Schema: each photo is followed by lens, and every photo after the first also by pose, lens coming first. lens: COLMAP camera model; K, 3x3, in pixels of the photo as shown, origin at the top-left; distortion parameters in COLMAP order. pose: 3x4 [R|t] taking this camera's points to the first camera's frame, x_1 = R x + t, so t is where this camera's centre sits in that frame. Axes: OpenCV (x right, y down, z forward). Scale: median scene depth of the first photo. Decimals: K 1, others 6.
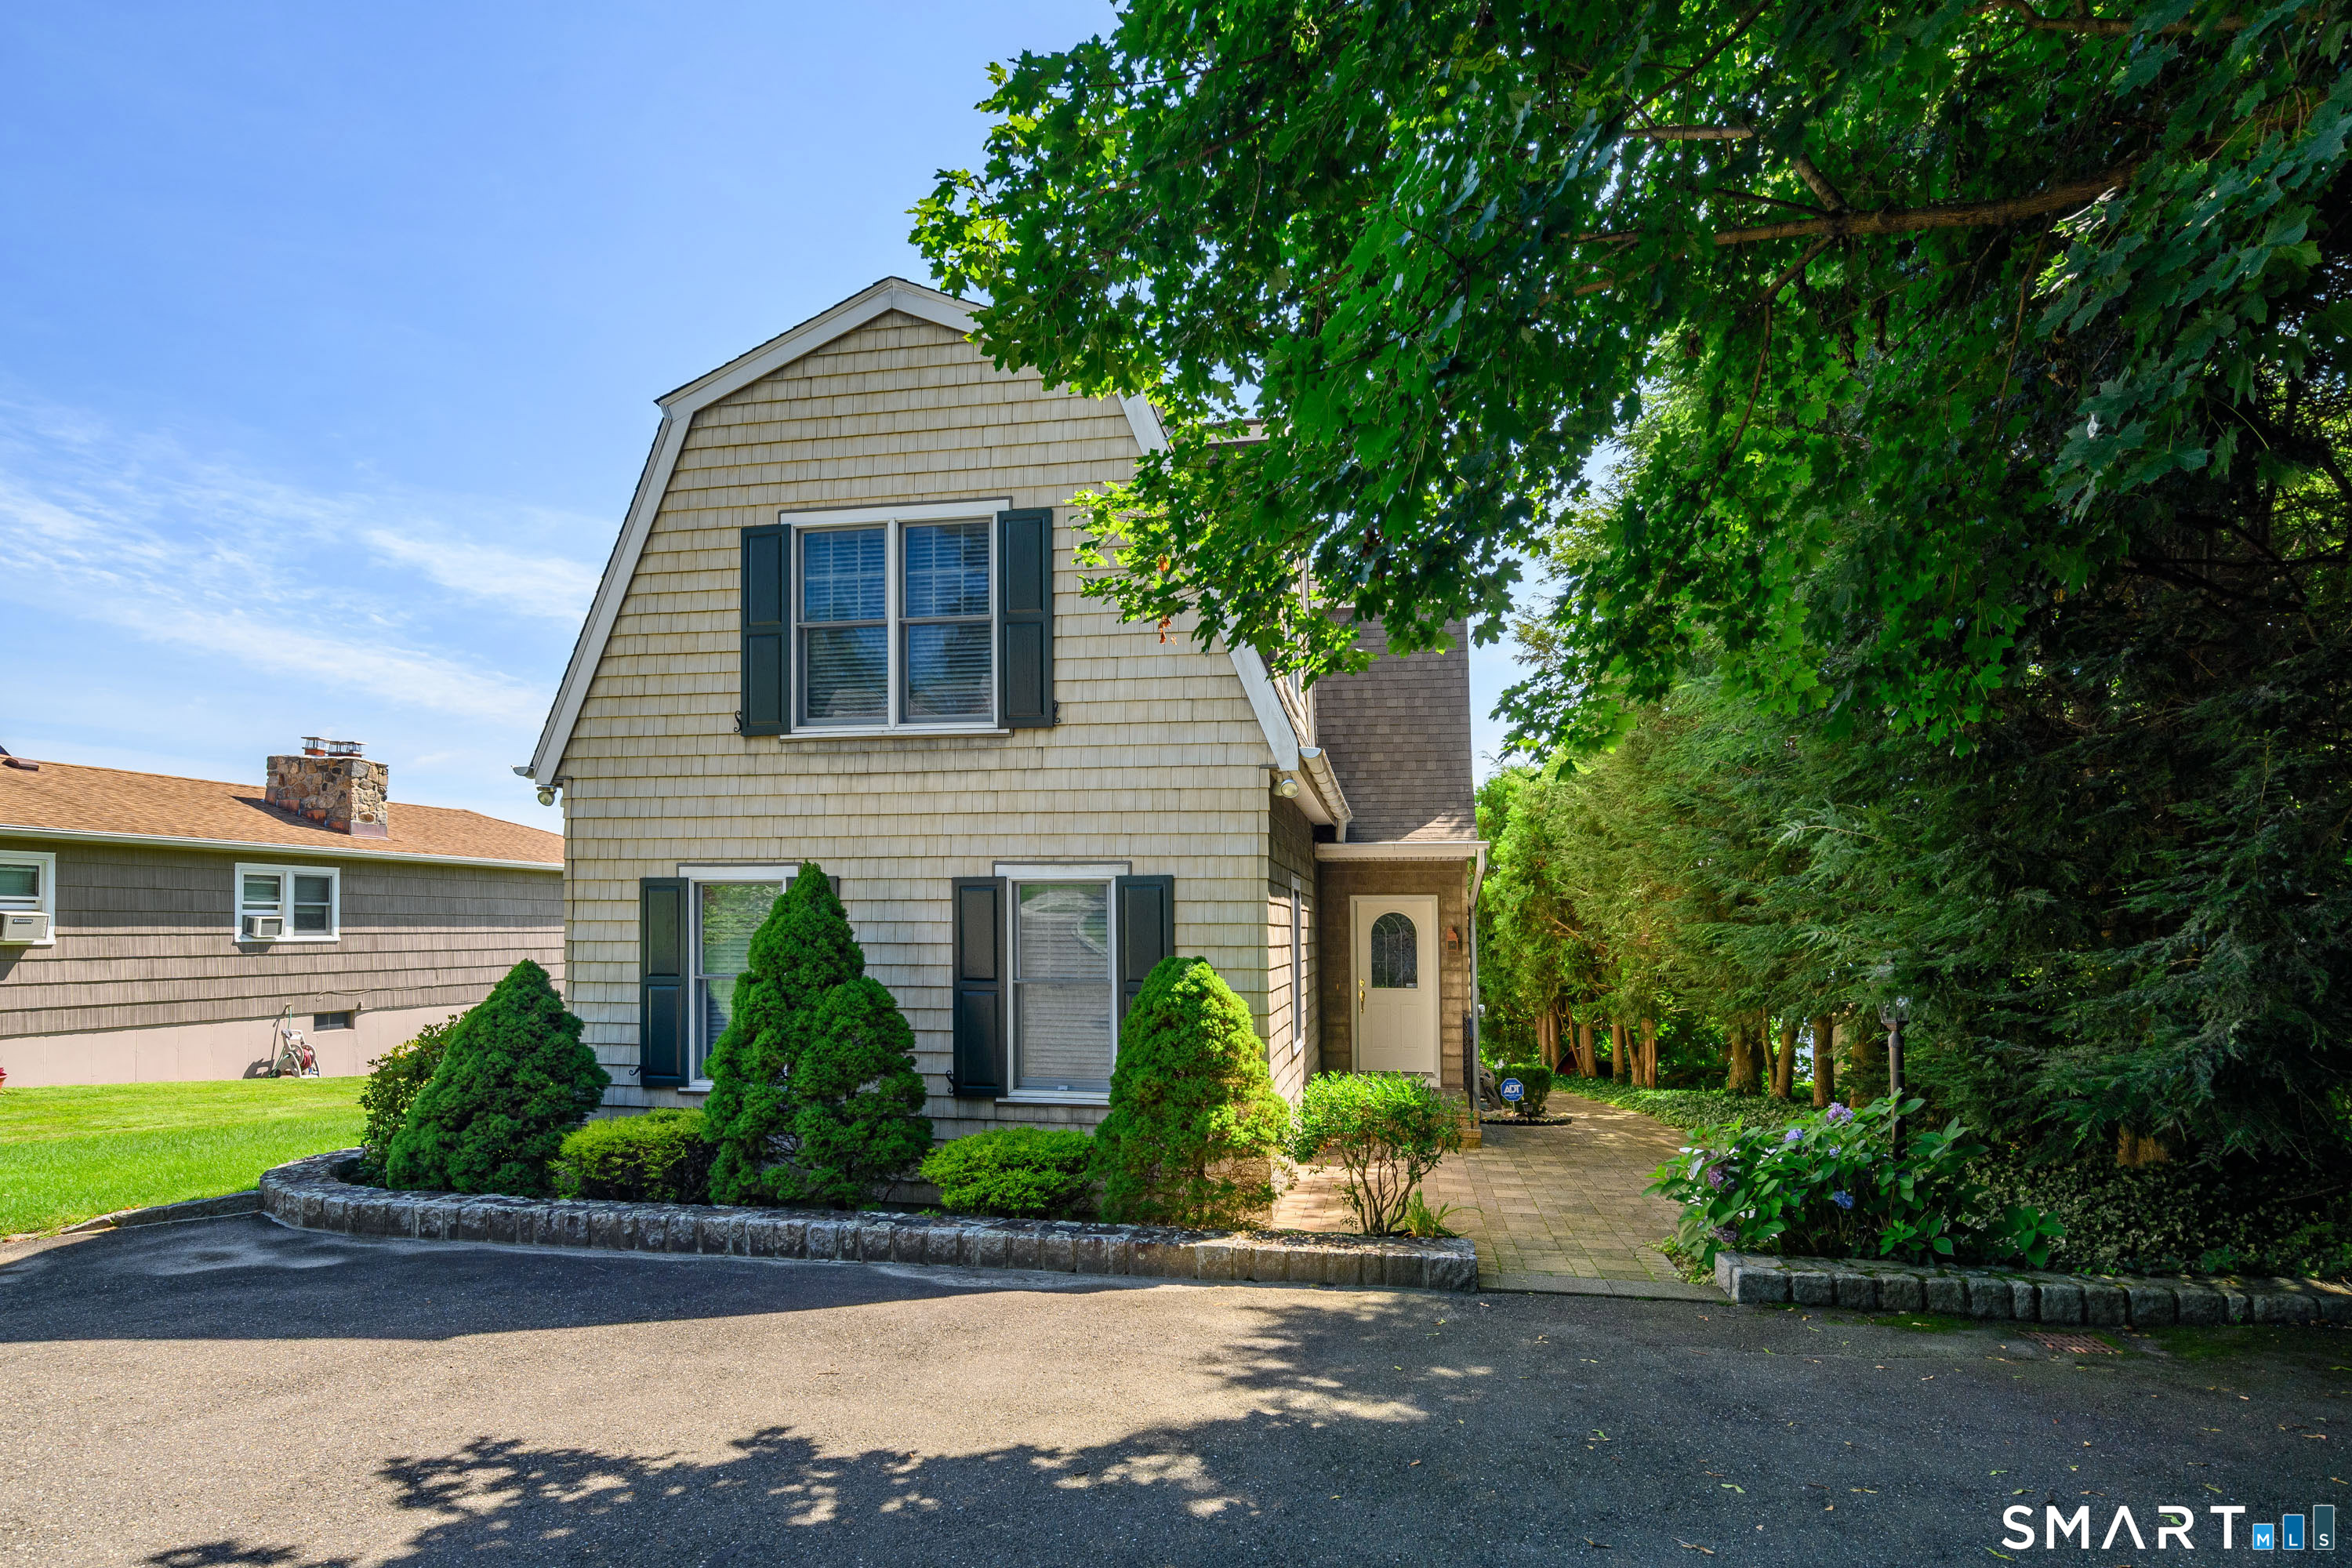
lens RADIAL K [[1213.1, 0, 1200.5], [0, 1213.1, 900.9], [0, 0, 1]] dist [0.001049, -0.000018]
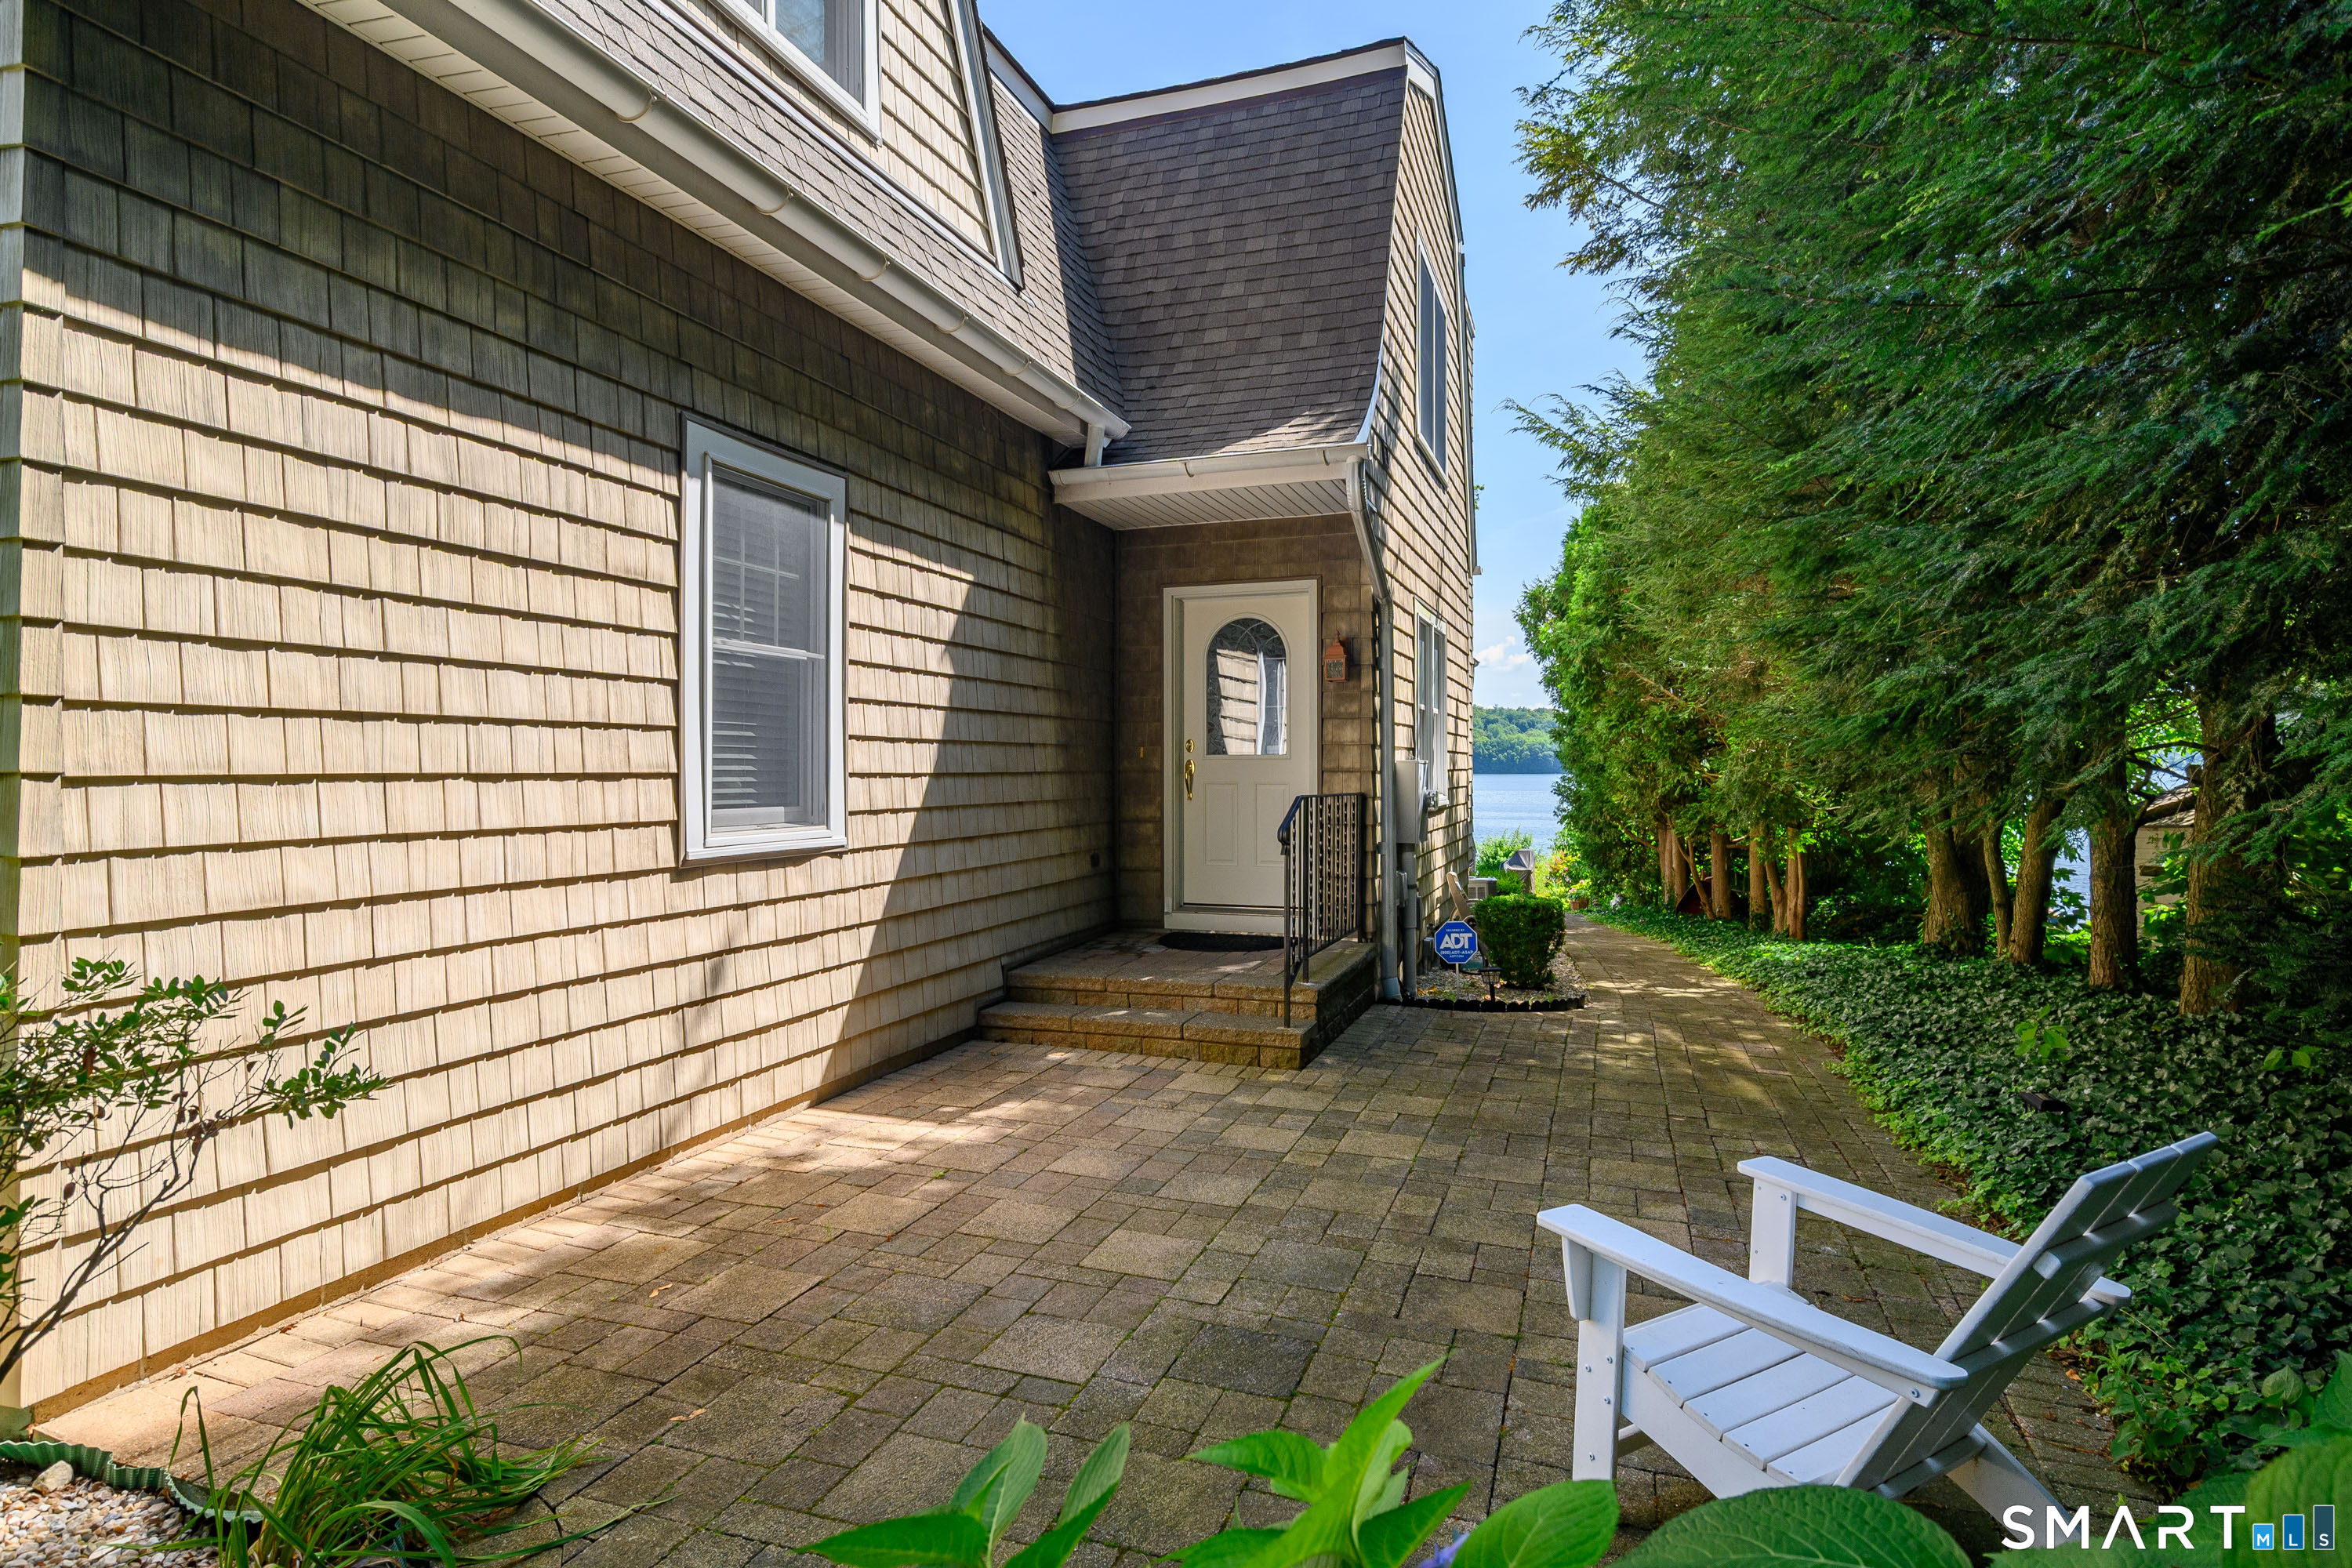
lens RADIAL K [[1213.1, 0, 1173.0], [0, 1213.1, 776.7], [0, 0, 1]] dist [0.001049, -0.000018]
pose [[0.985265, -0.004760, -0.170967, 0.207727], [0.010680, 0.999374, 0.033720, 0.059257], [0.170699, -0.035049, 0.984700, 0.423052]]
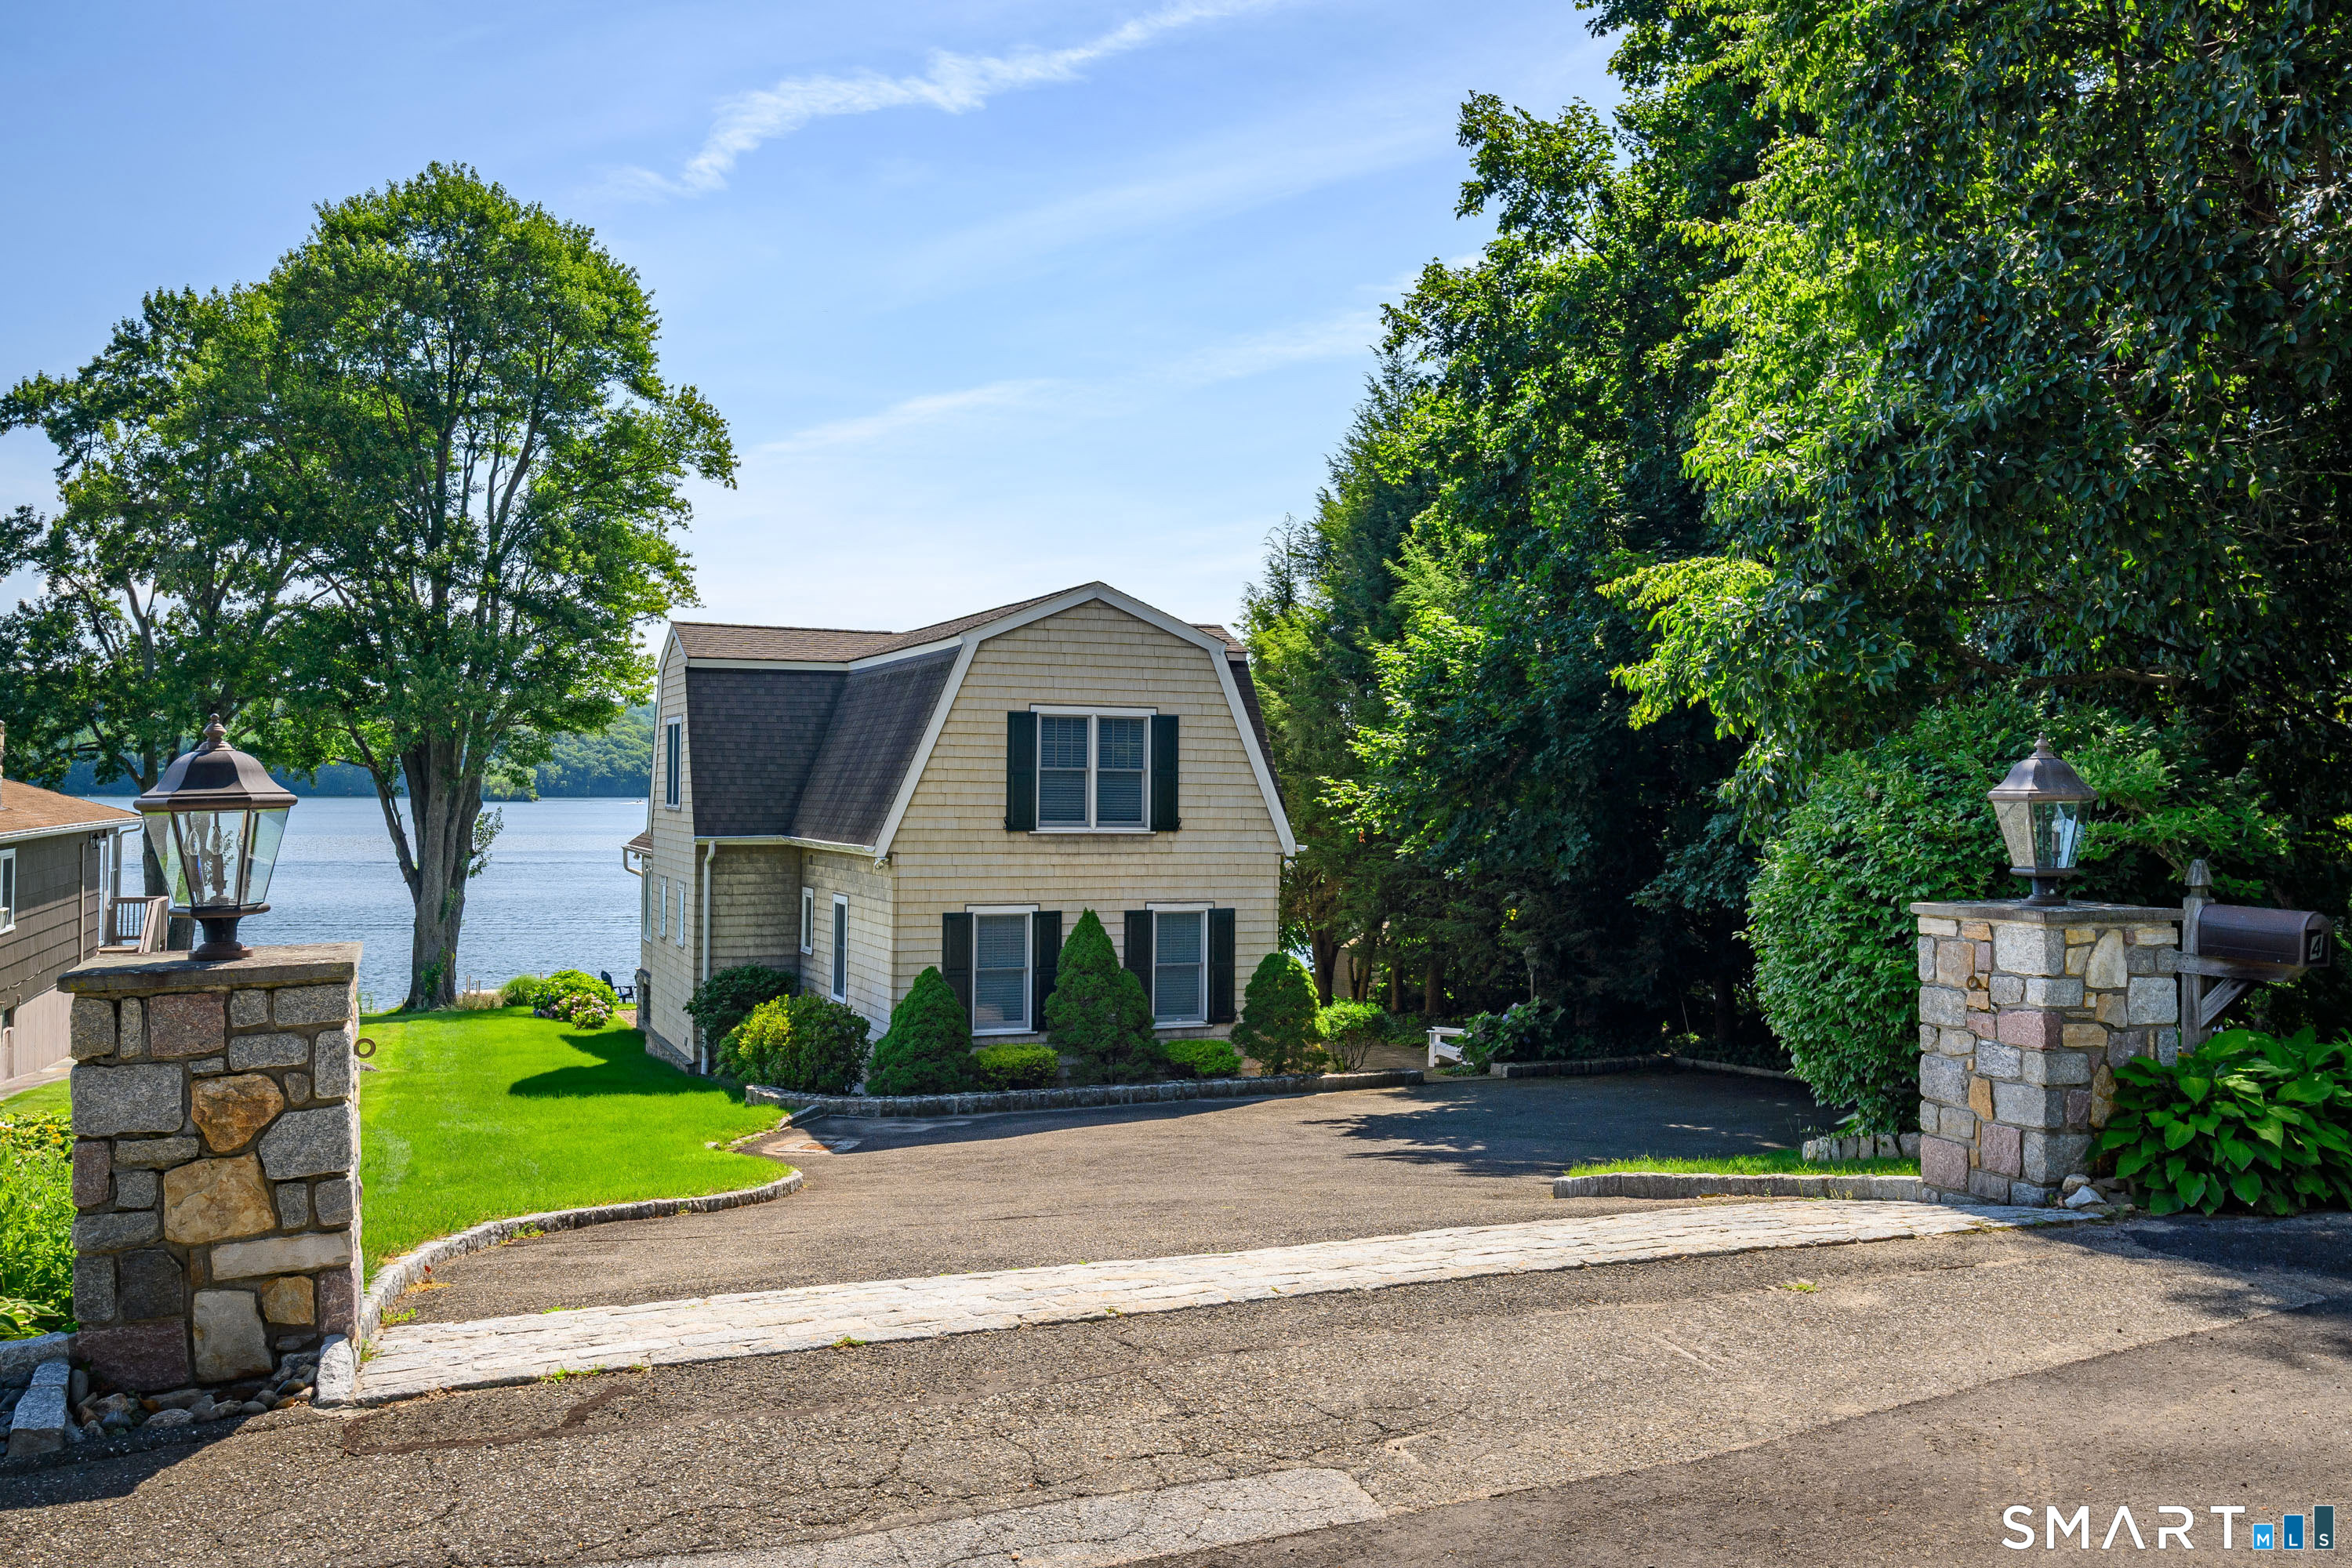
lens RADIAL K [[1967.4, 0, 1176.5], [0, 1967.4, 785.8], [0, 0, 1]] dist [-0.007525, -0.001496]
pose [[0.839024, 0.004537, 0.544075, -1.747138], [-0.020265, 0.999532, 0.022916, -0.276105], [-0.543717, -0.030252, 0.838723, -1.537387]]
